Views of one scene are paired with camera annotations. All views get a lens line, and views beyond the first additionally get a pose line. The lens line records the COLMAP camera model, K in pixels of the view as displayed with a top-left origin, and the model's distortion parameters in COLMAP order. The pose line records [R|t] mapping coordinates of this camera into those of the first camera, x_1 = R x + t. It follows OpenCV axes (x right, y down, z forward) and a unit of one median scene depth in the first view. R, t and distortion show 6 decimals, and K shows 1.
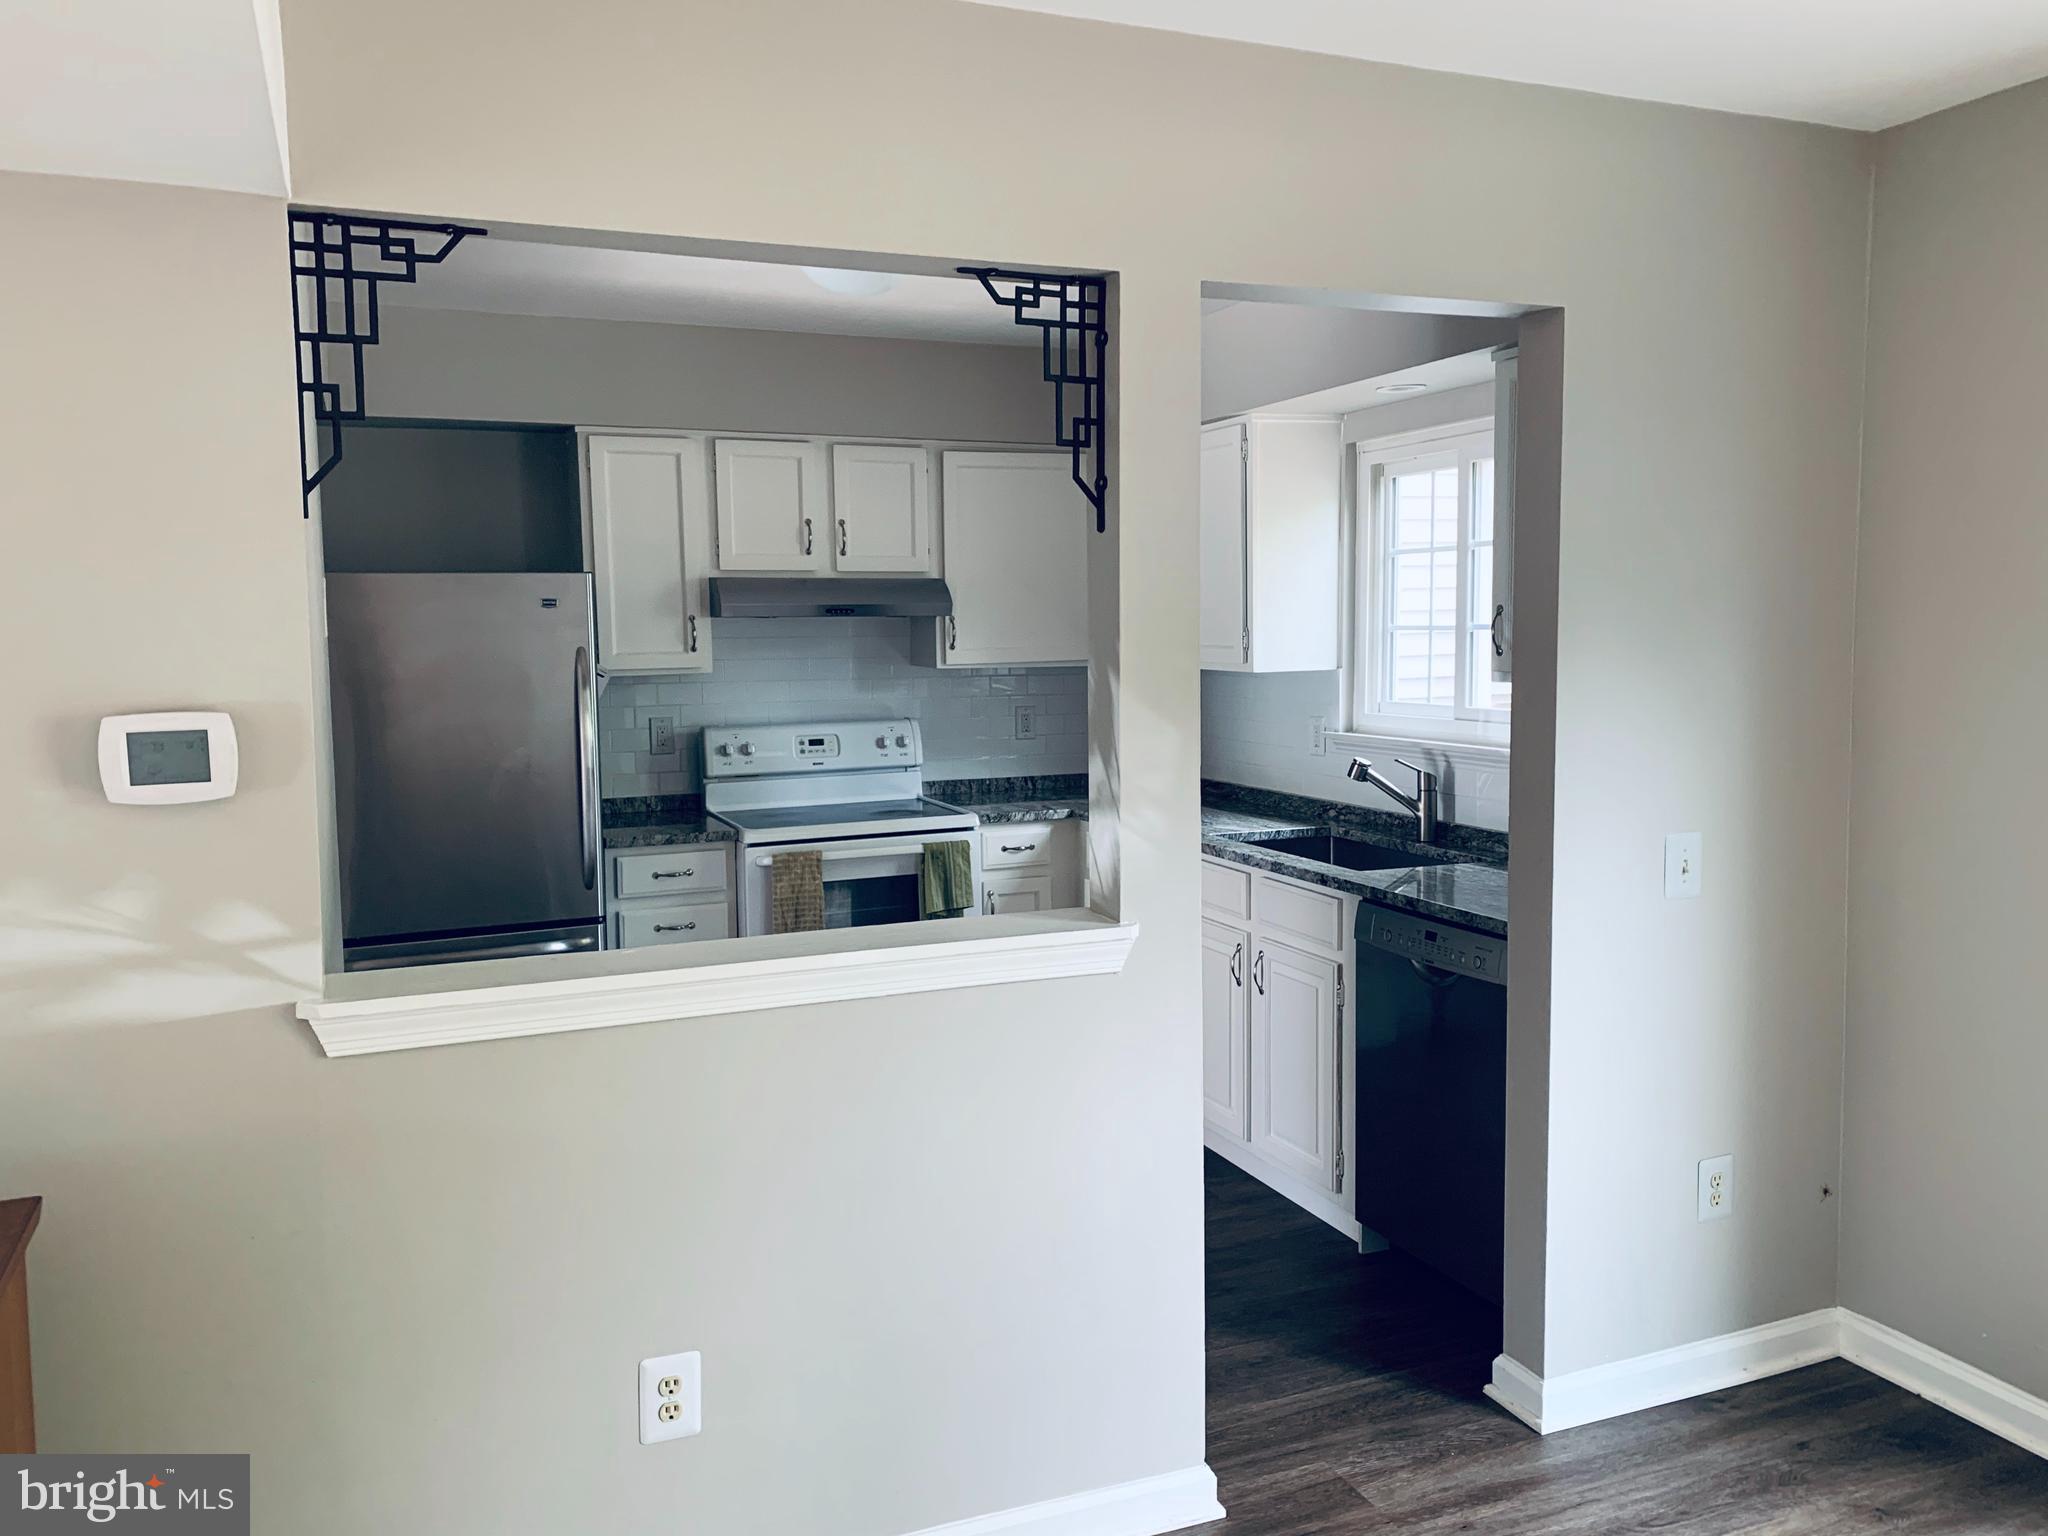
lens RADIAL K [[1577.6, 0, 1024.0], [0, 1577.6, 768.0], [0, 0, 1]] dist [0.033354, 0.000245]
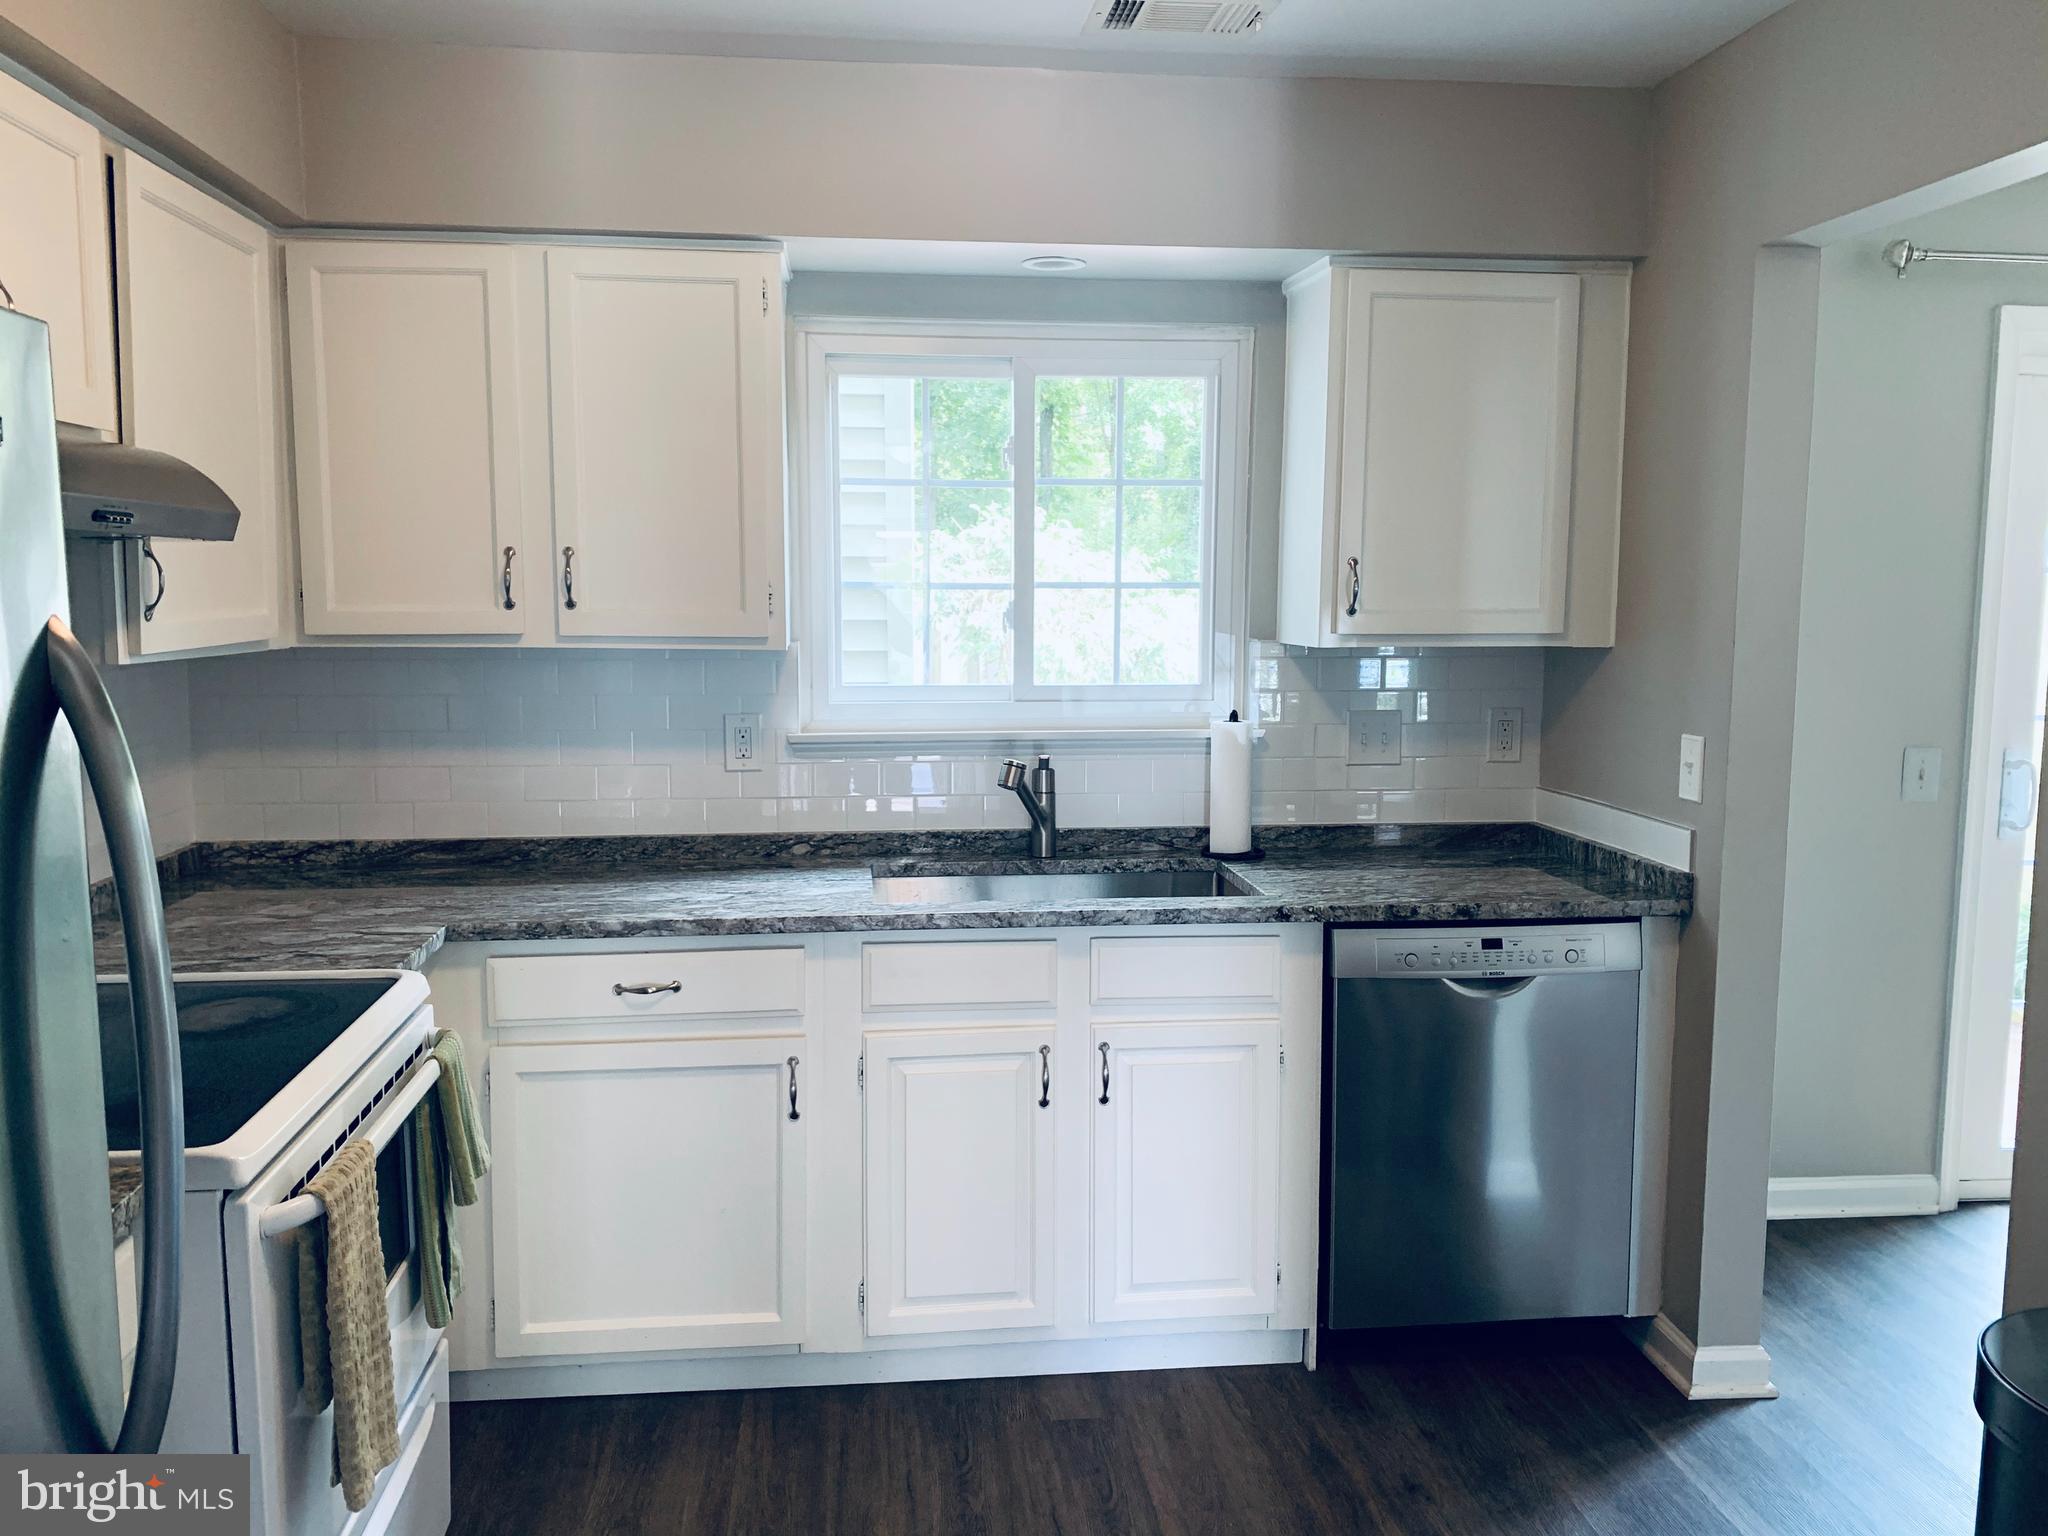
lens RADIAL K [[1577.6, 0, 1024.0], [0, 1577.6, 768.0], [0, 0, 1]] dist [0.033354, 0.000245]
pose [[0.276891, -0.099342, 0.955752, -0.518693], [0.081627, 0.993478, 0.079615, -0.064435], [-0.957428, 0.055971, 0.283194, 0.827709]]
